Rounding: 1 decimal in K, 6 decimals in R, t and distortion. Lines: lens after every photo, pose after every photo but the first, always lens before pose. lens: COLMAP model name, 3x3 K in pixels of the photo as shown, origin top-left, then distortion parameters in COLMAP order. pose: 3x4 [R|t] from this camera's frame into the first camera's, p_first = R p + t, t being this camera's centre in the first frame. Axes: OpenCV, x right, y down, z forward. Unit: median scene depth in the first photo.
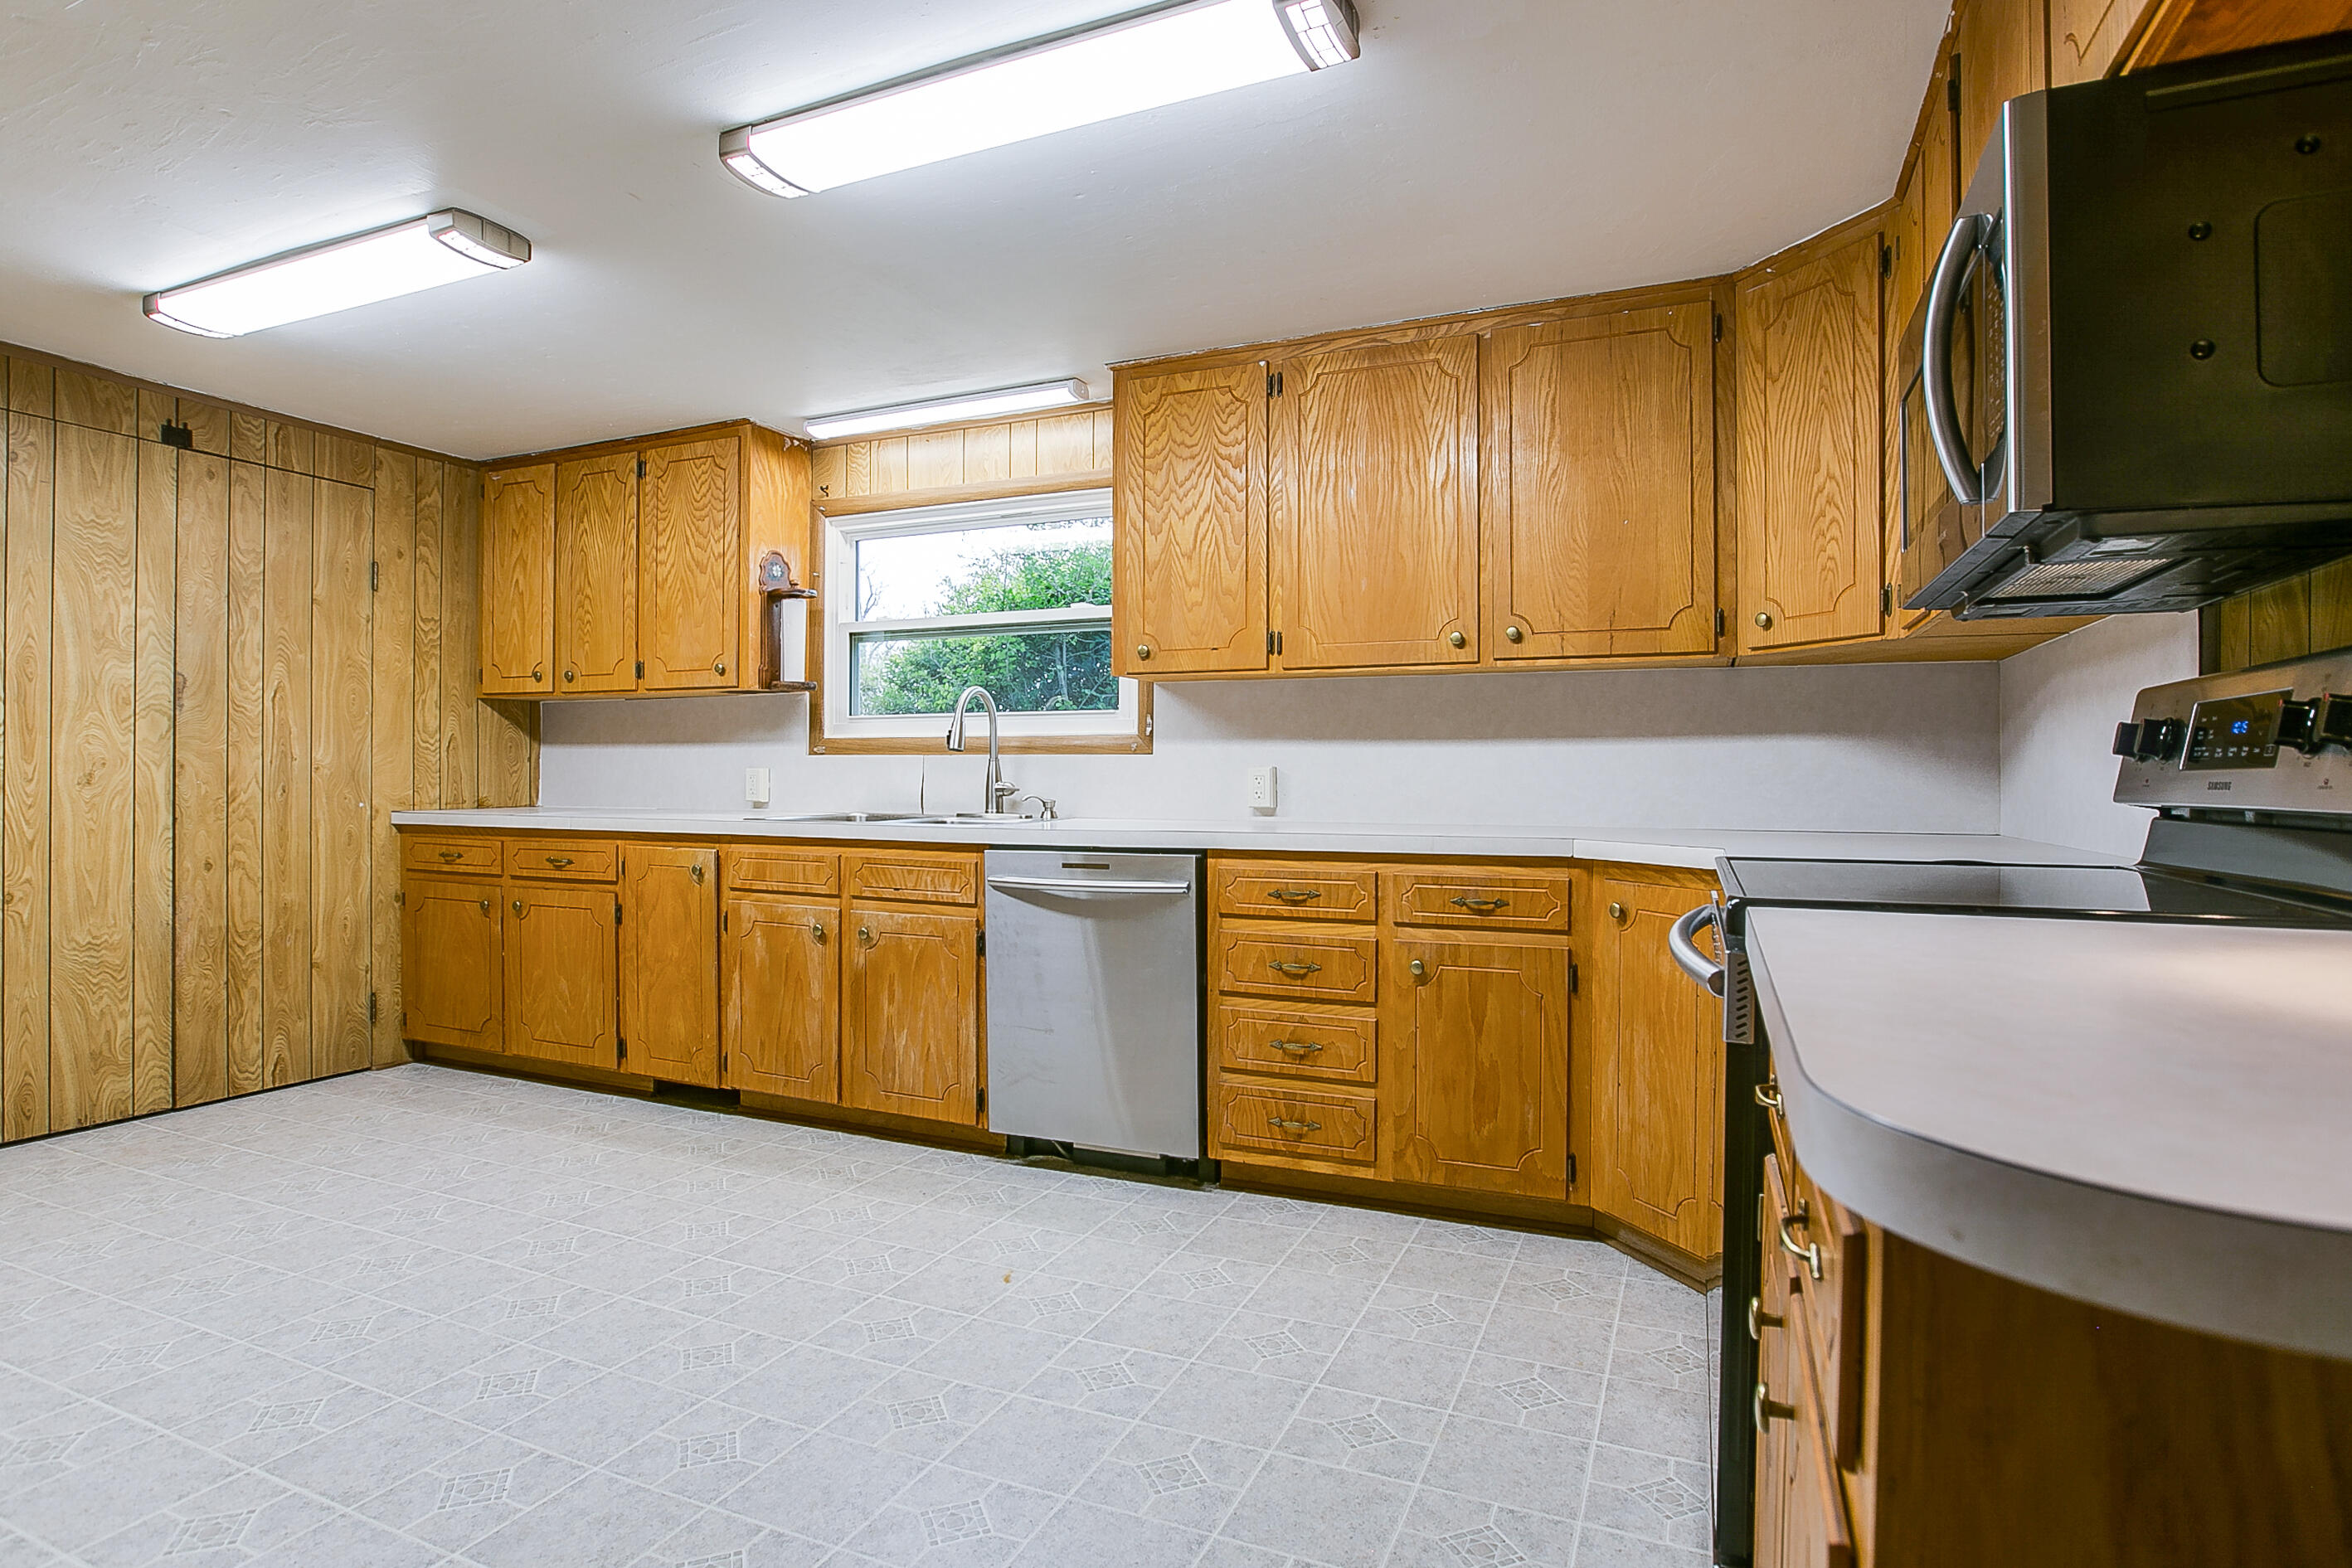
lens RADIAL K [[1210.6, 0, 1176.4], [0, 1210.6, 790.1], [0, 0, 1]] dist [-0.031634, -0.001091]
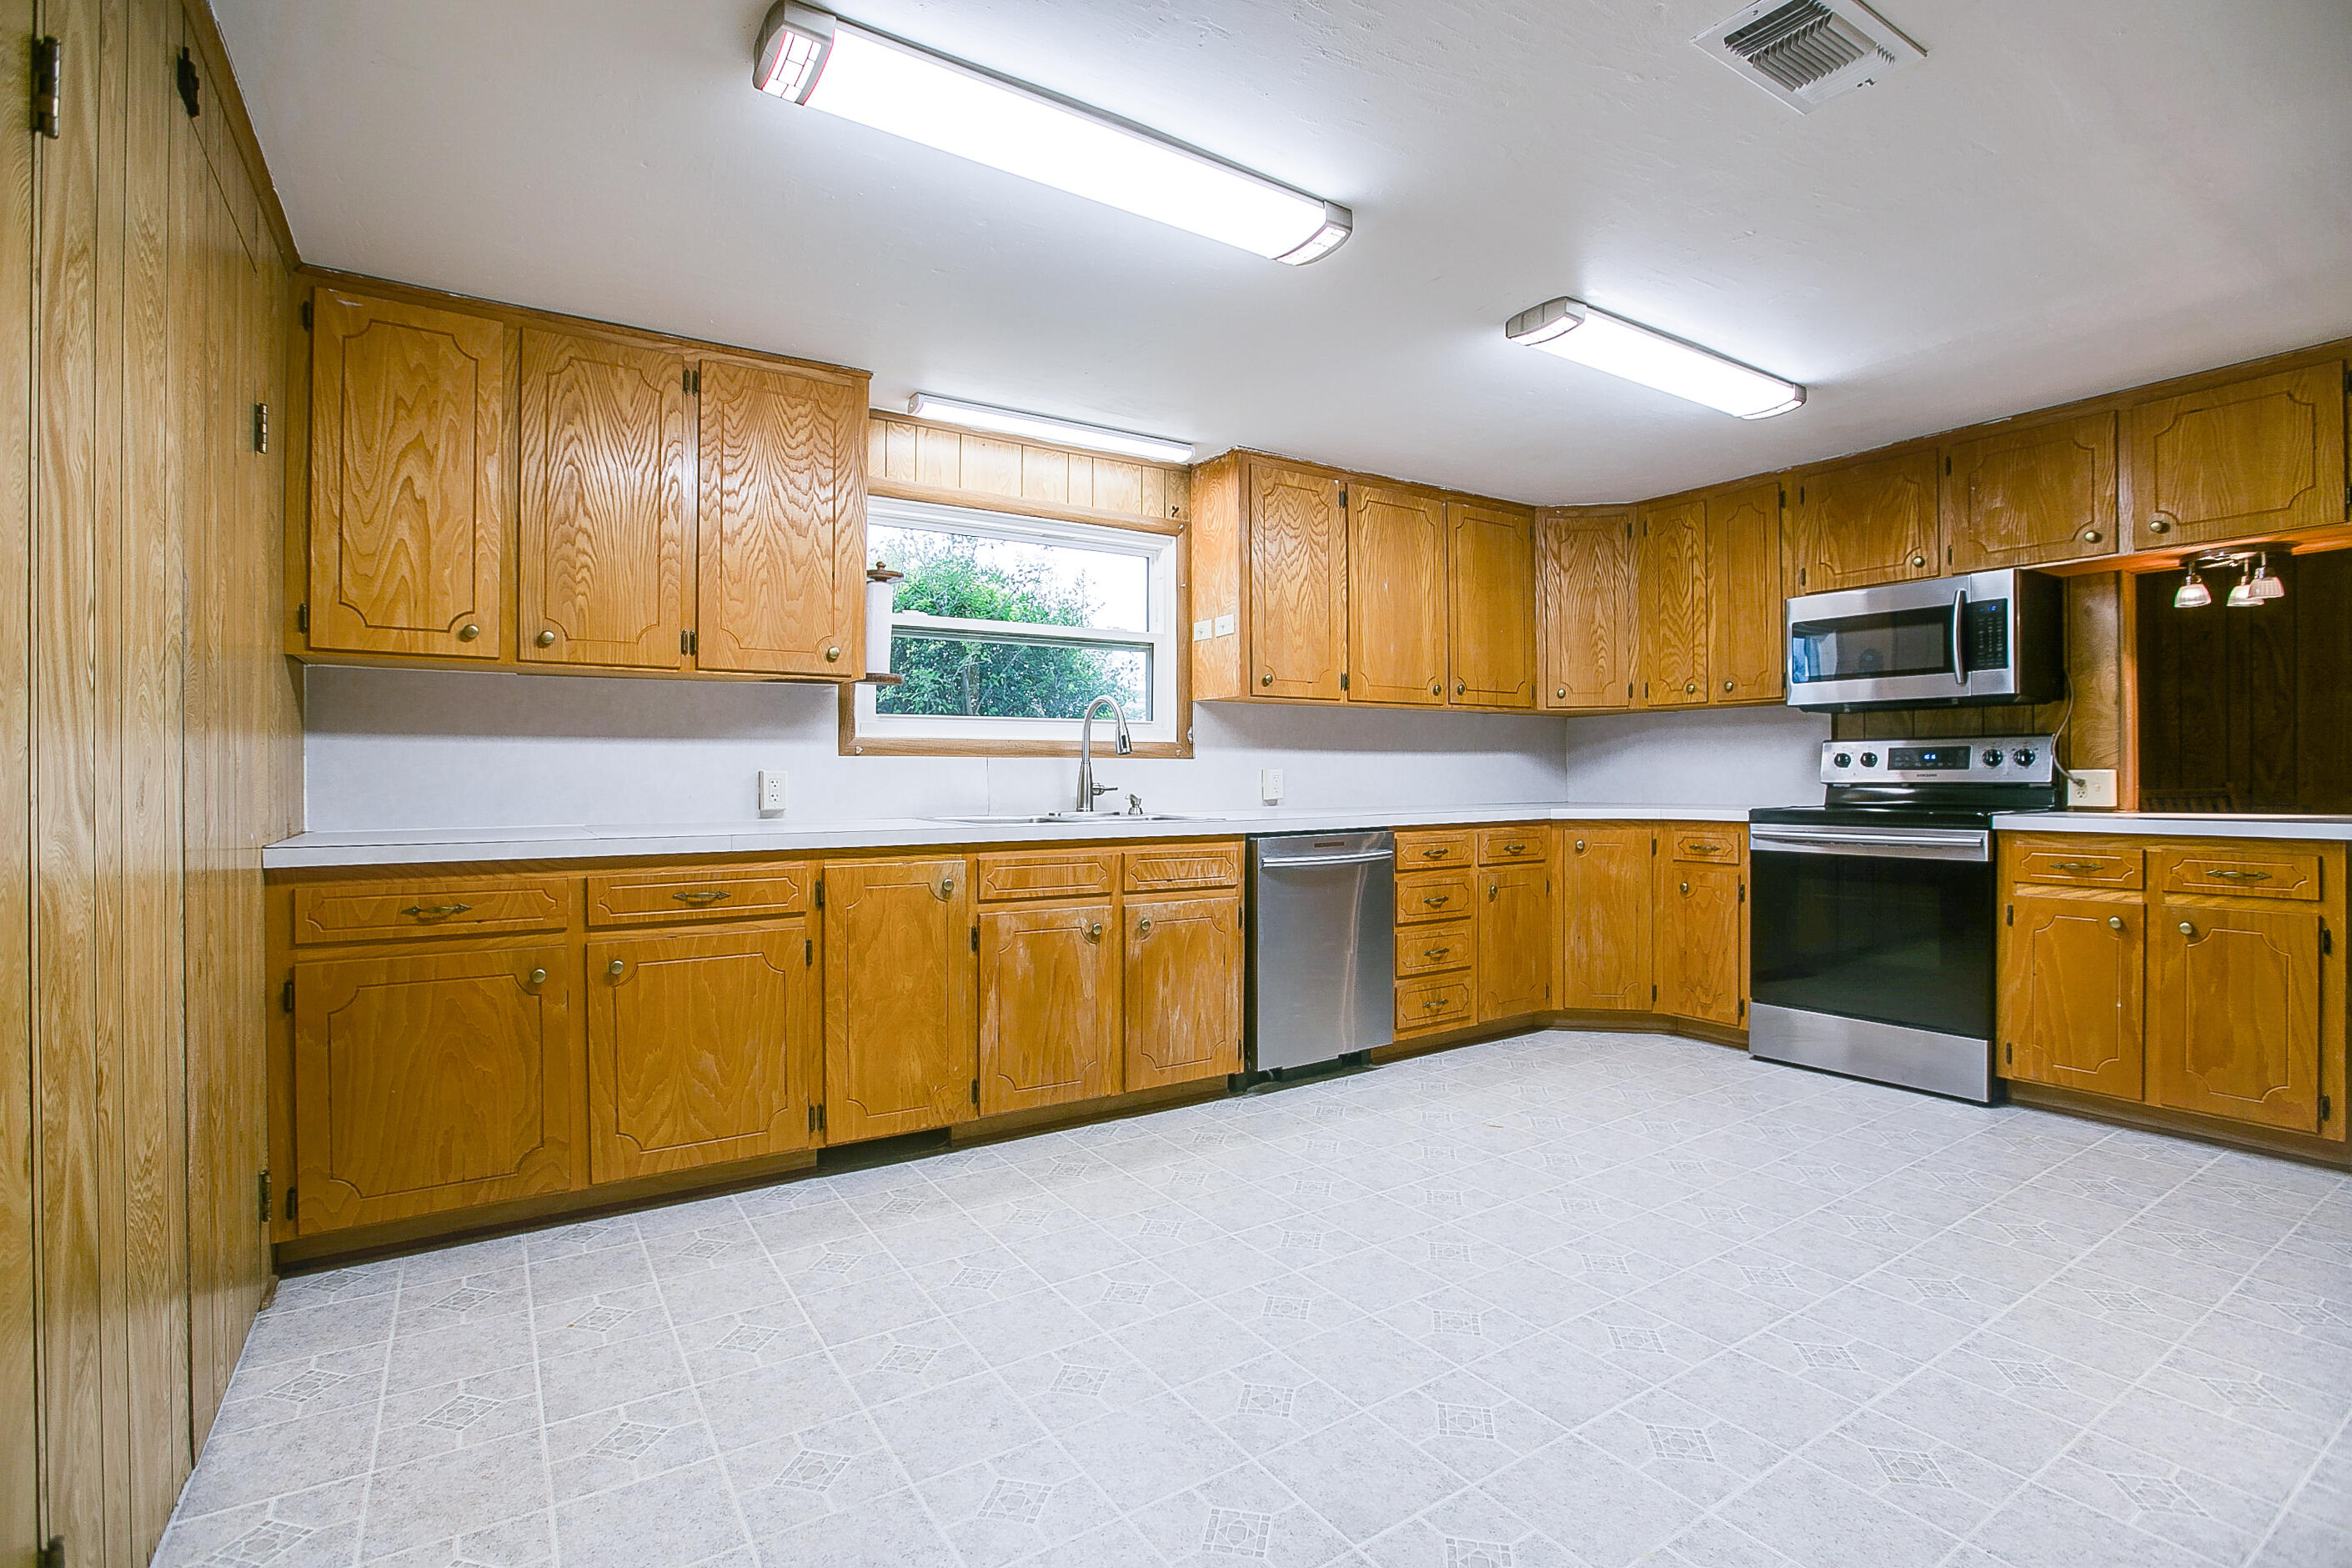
lens RADIAL K [[1082.5, 0, 1176.0], [0, 1082.5, 784.0], [0, 0, 1]] dist [-0.029601, 0.001200]
pose [[0.550820, -0.012587, 0.834529, -0.984548], [0.014804, 0.999876, 0.005309, -0.010194], [-0.834493, 0.009431, 0.550938, 0.422612]]
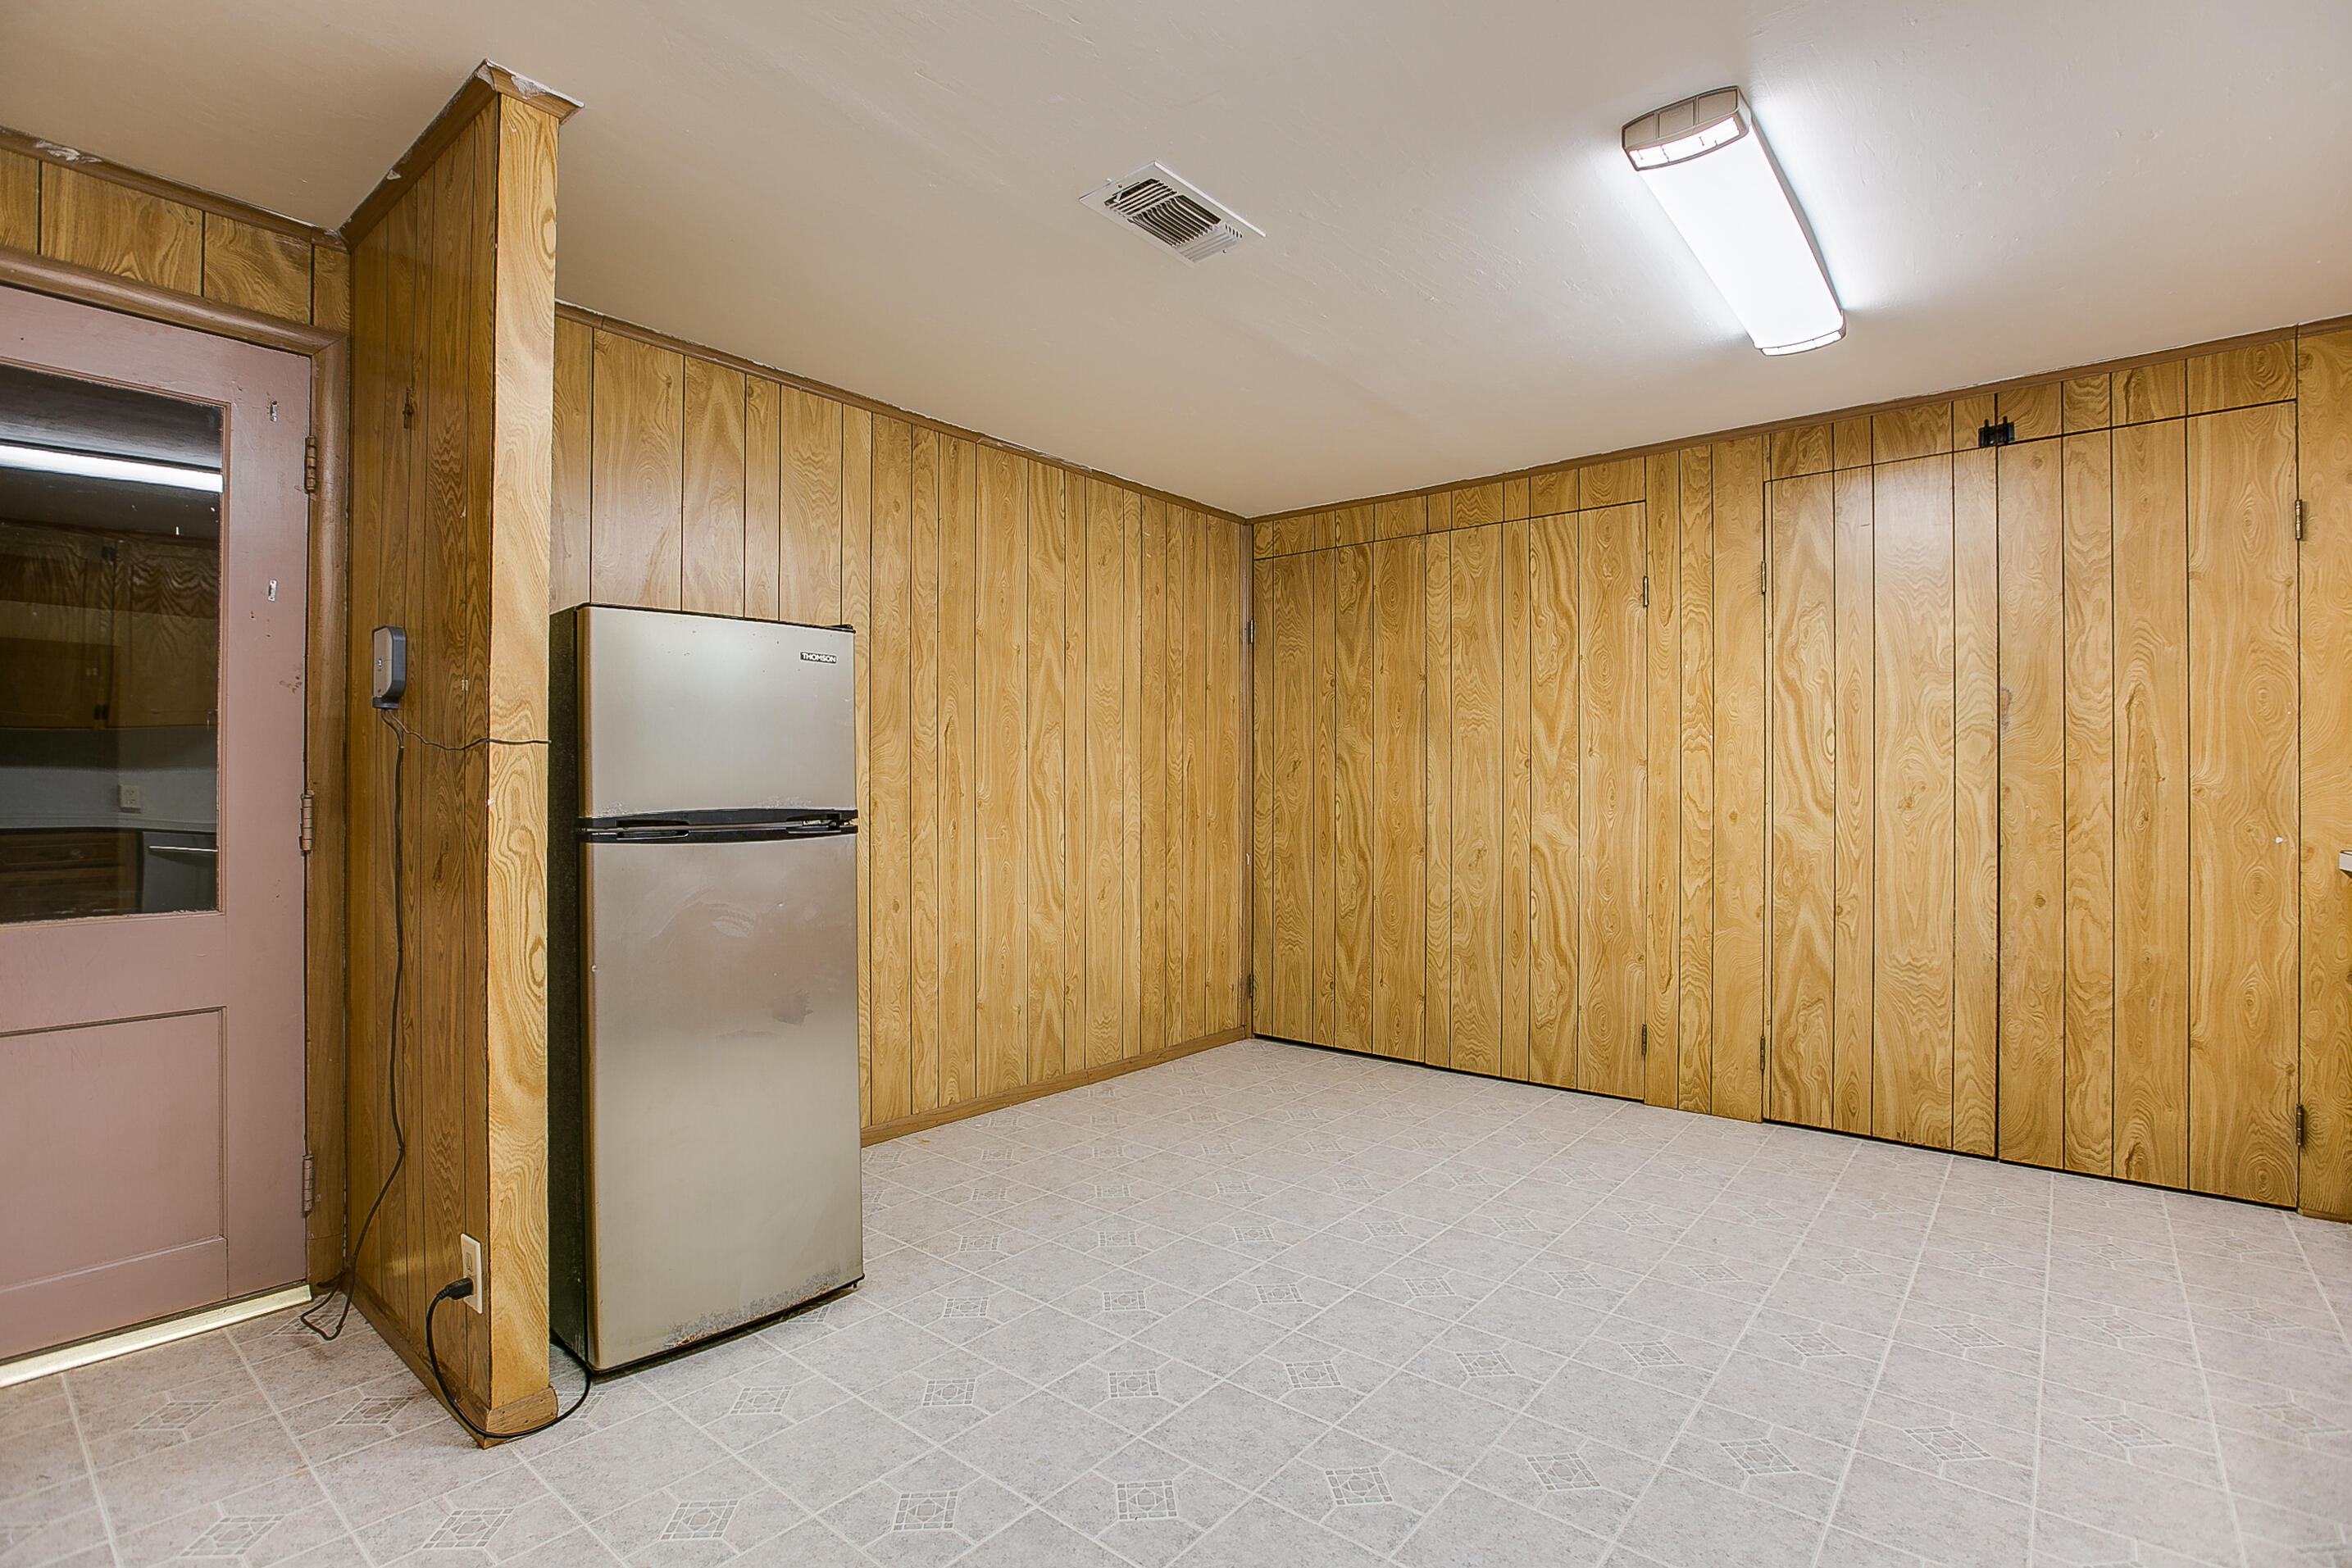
lens RADIAL K [[1100.6, 0, 1176.0], [0, 1100.6, 784.0], [0, 0, 1]] dist [-0.017053, 0.000169]
pose [[-0.275738, -0.010668, -0.961174, 0.152949], [-0.010367, 0.999913, -0.008124, -0.010738], [0.961177, 0.007725, -0.275825, 0.613994]]
